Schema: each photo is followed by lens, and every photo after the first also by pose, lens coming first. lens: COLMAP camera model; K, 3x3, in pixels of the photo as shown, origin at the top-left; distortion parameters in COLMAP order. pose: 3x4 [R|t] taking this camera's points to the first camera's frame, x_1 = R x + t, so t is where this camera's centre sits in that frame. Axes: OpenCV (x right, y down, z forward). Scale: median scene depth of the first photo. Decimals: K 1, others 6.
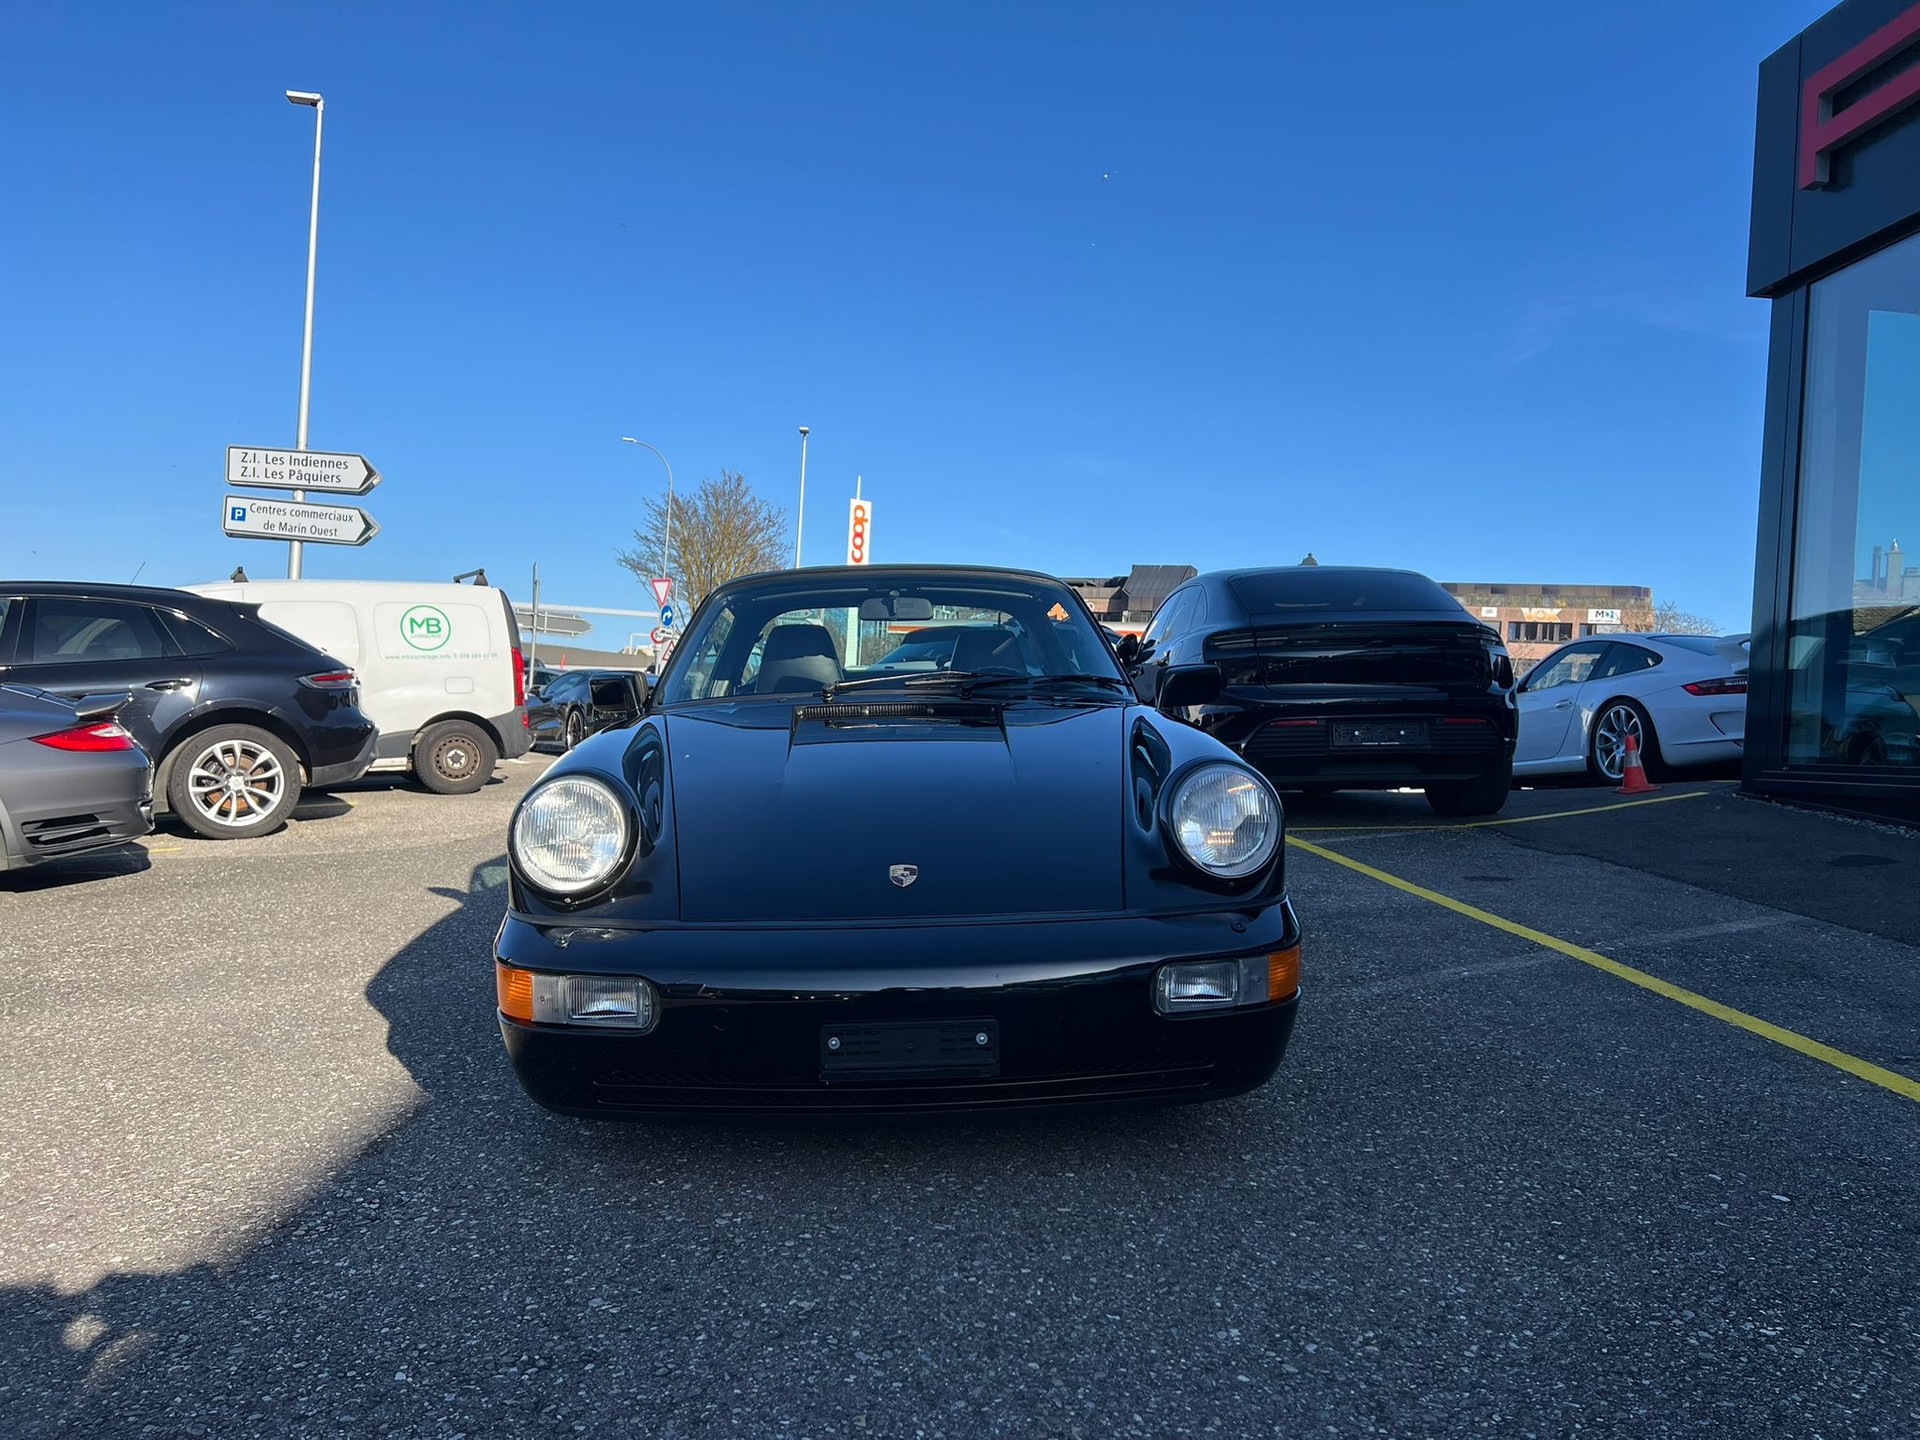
lens RADIAL K [[1438.7, 0, 970.1], [0, 1438.7, 721.1], [0, 0, 1]] dist [0.058759, -0.058487]
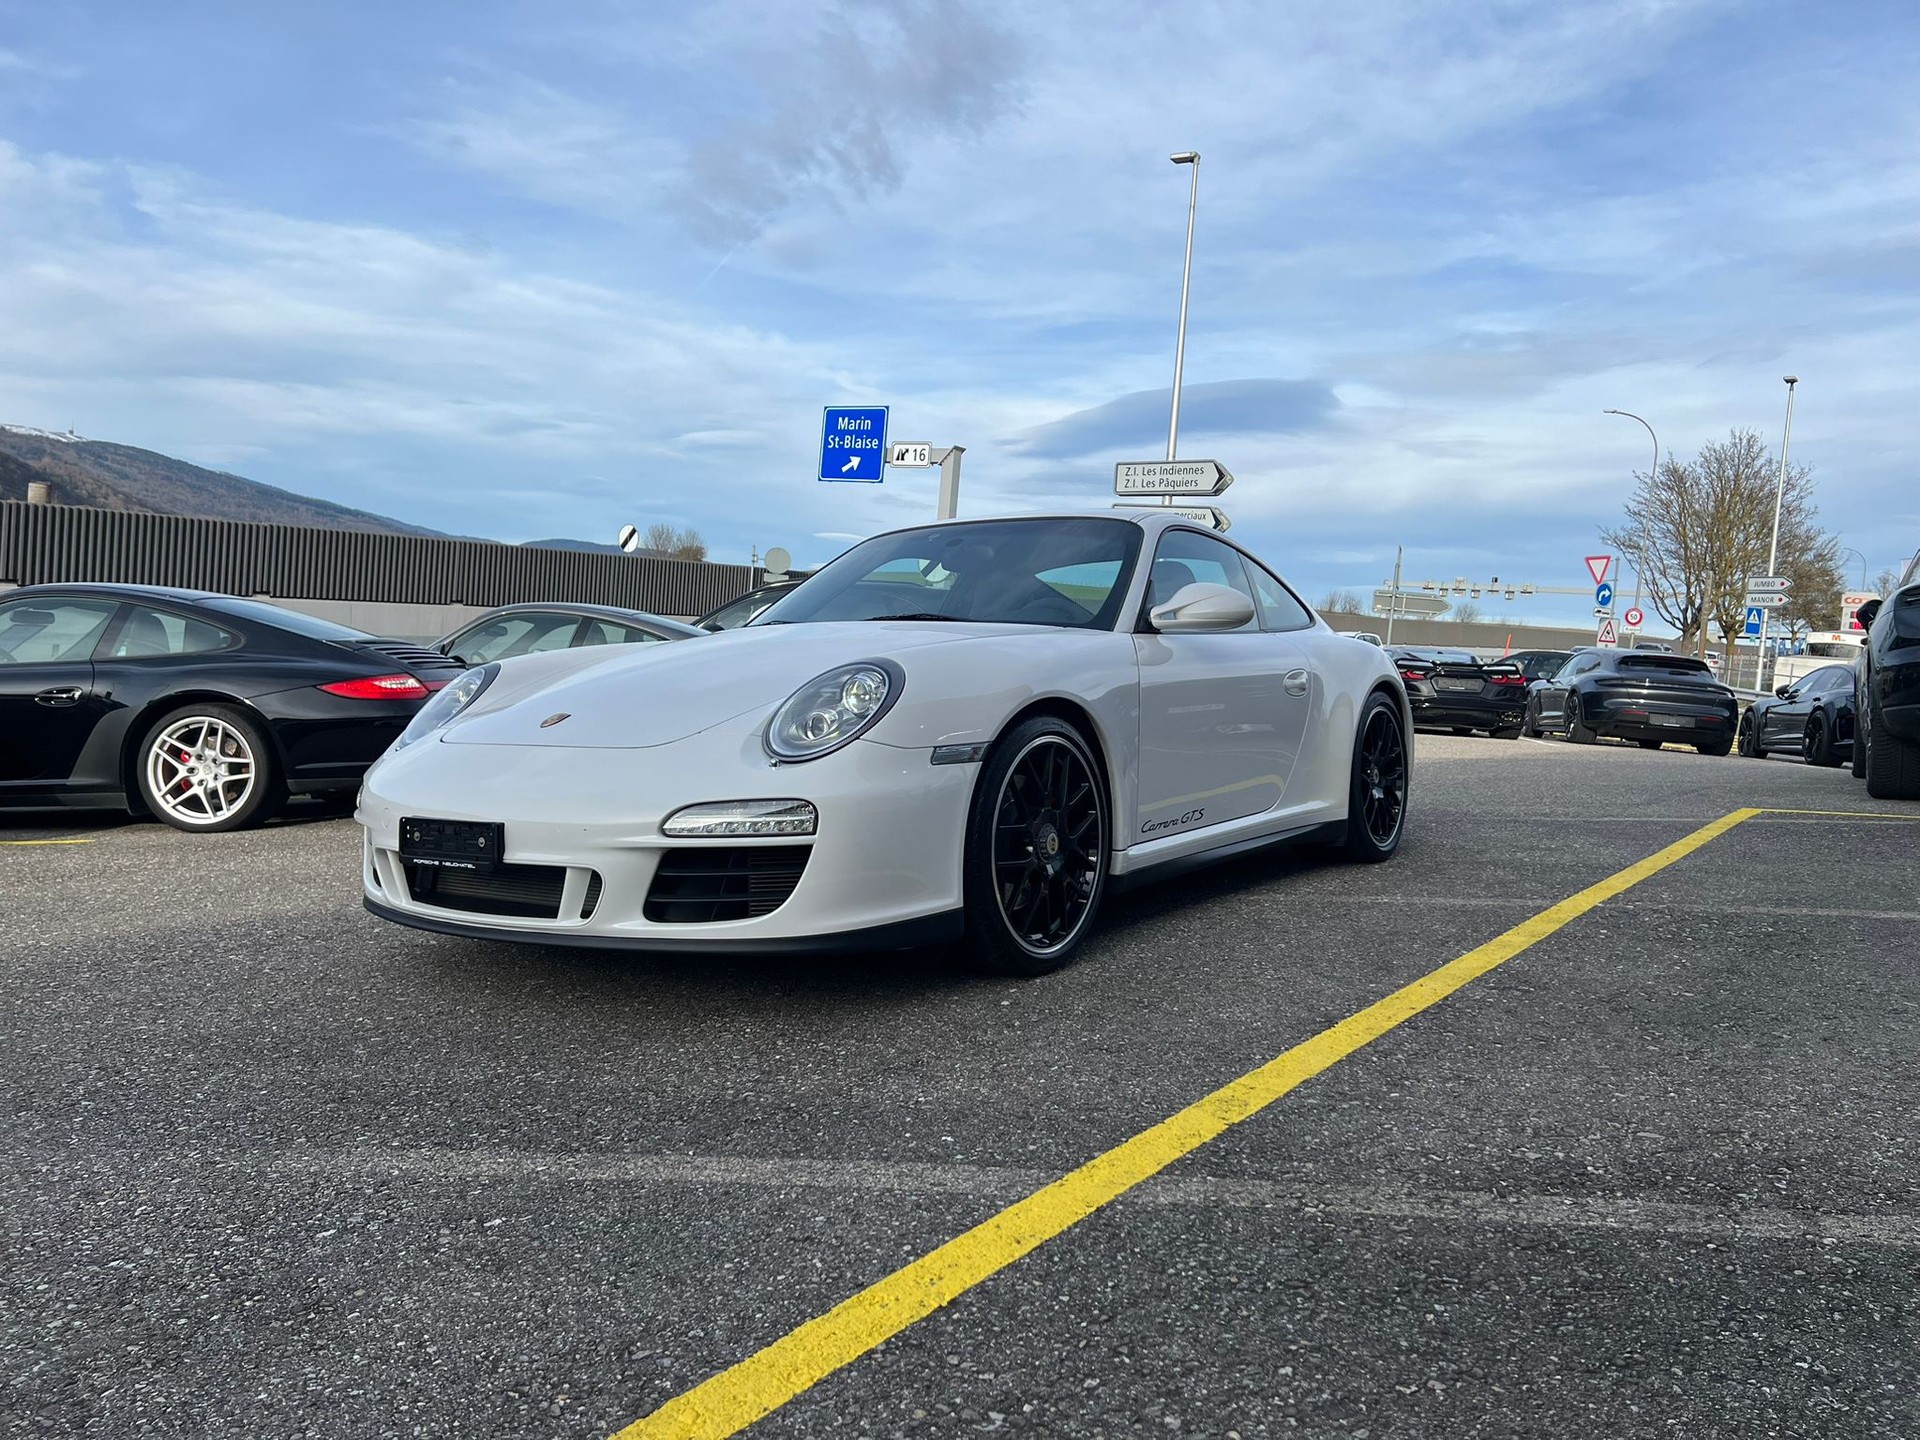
lens RADIAL K [[1429.7, 0, 974.5], [0, 1429.7, 726.8], [0, 0, 1]] dist [0.084037, -0.113968]
pose [[0.771265, 0.033436, -0.635636, 0.169452], [-0.025267, 0.999441, 0.021915, 0.007381], [0.636013, -0.000842, 0.771678, 0.001739]]
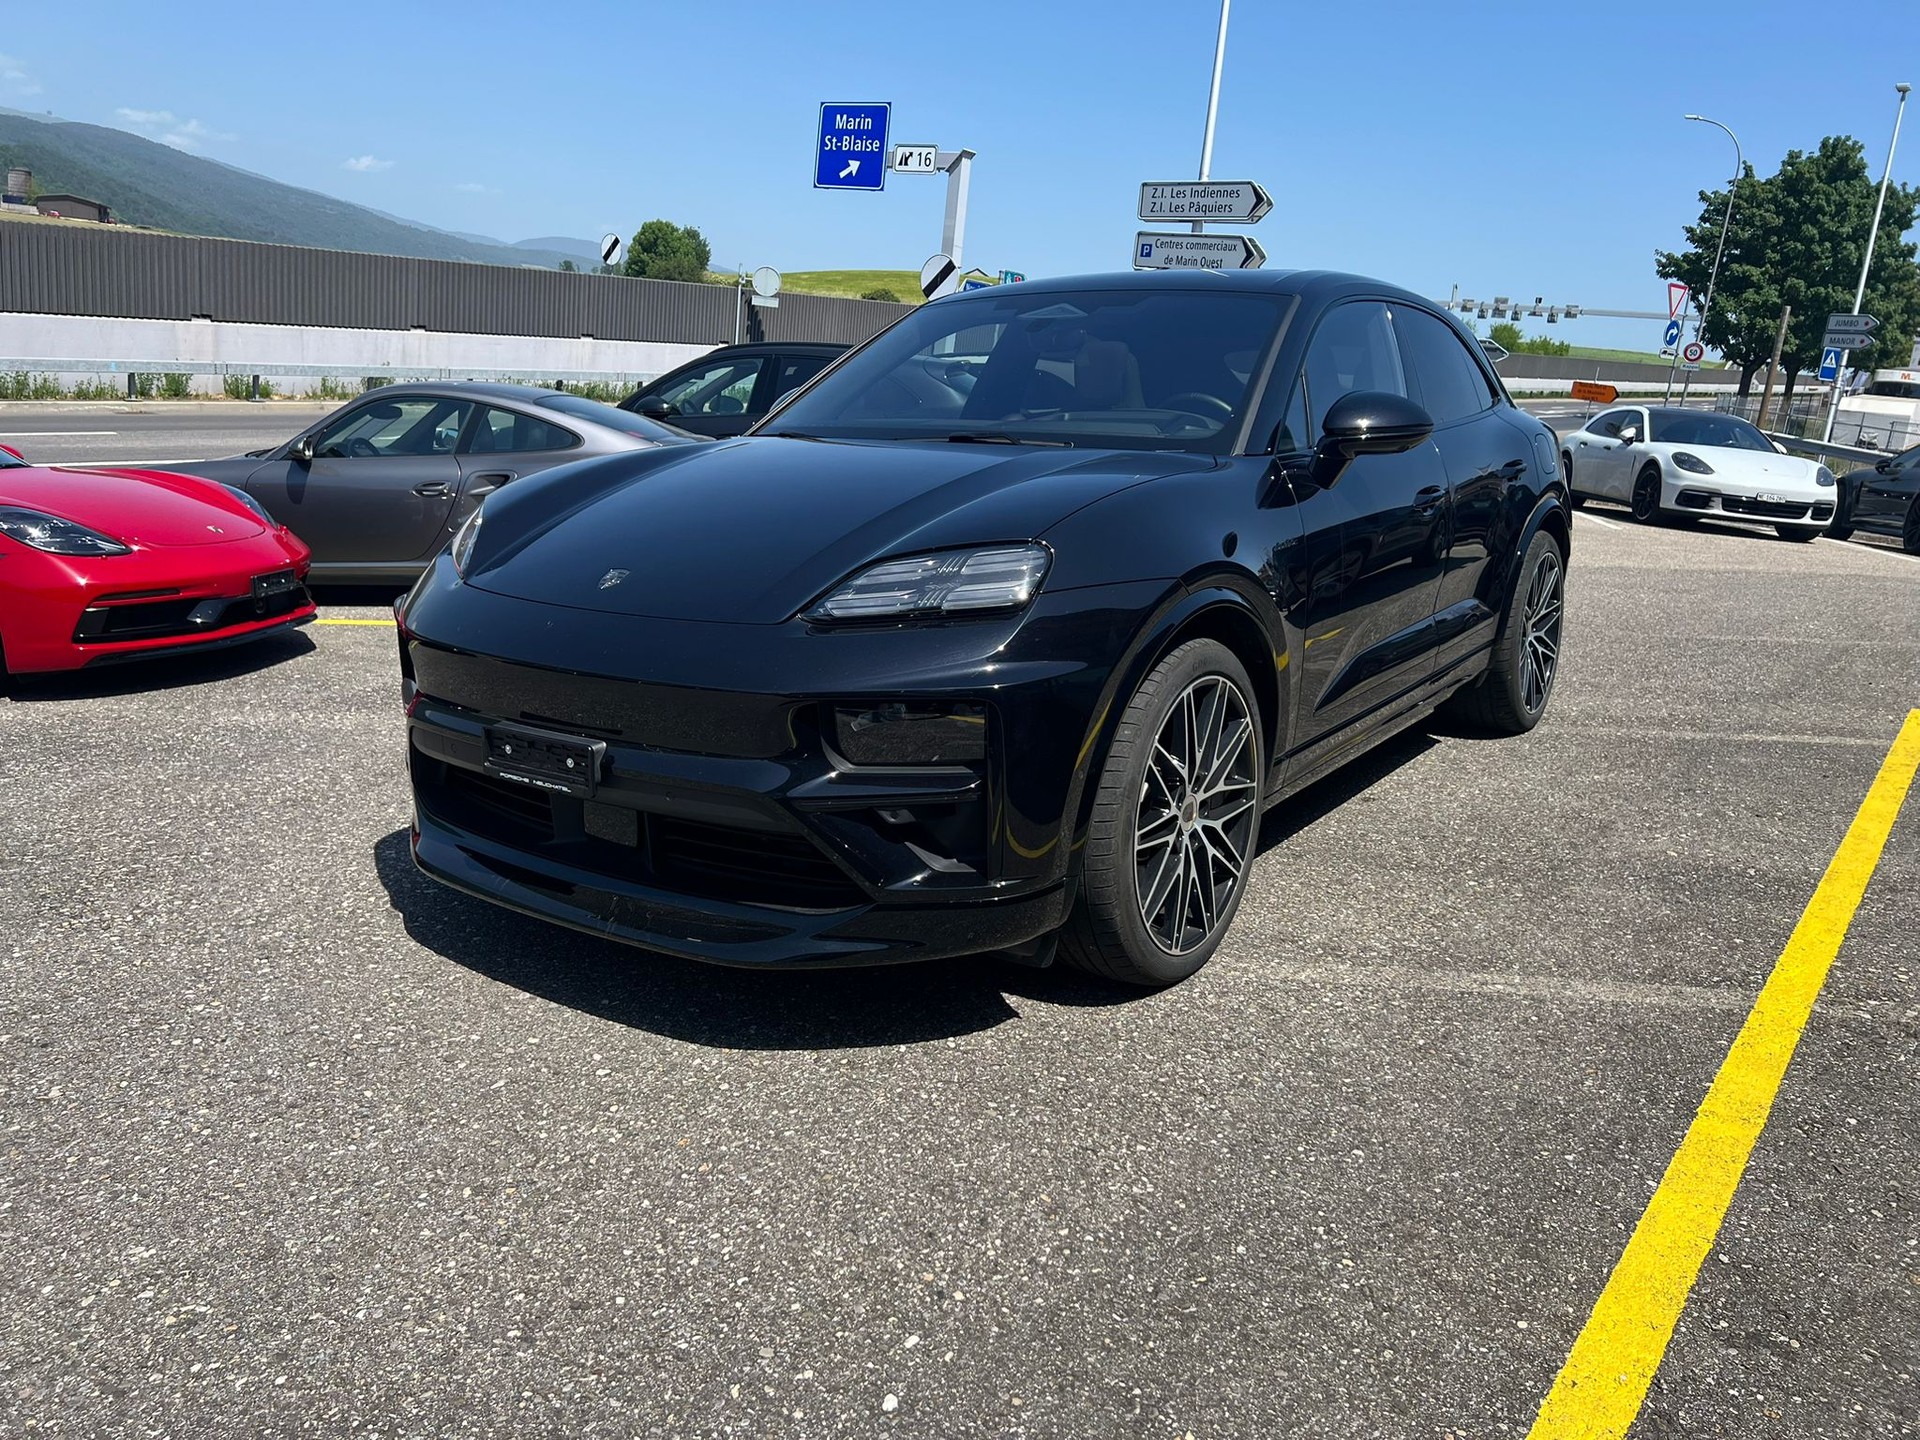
lens RADIAL K [[1446.2, 0, 942.5], [0, 1446.2, 708.7], [0, 0, 1]] dist [0.042994, -0.044109]
pose [[0.752325, 0.164622, -0.637892, 0.125695], [-0.043581, 0.978591, 0.201147, -0.020499], [0.657349, -0.123528, 0.743393, 0.066301]]
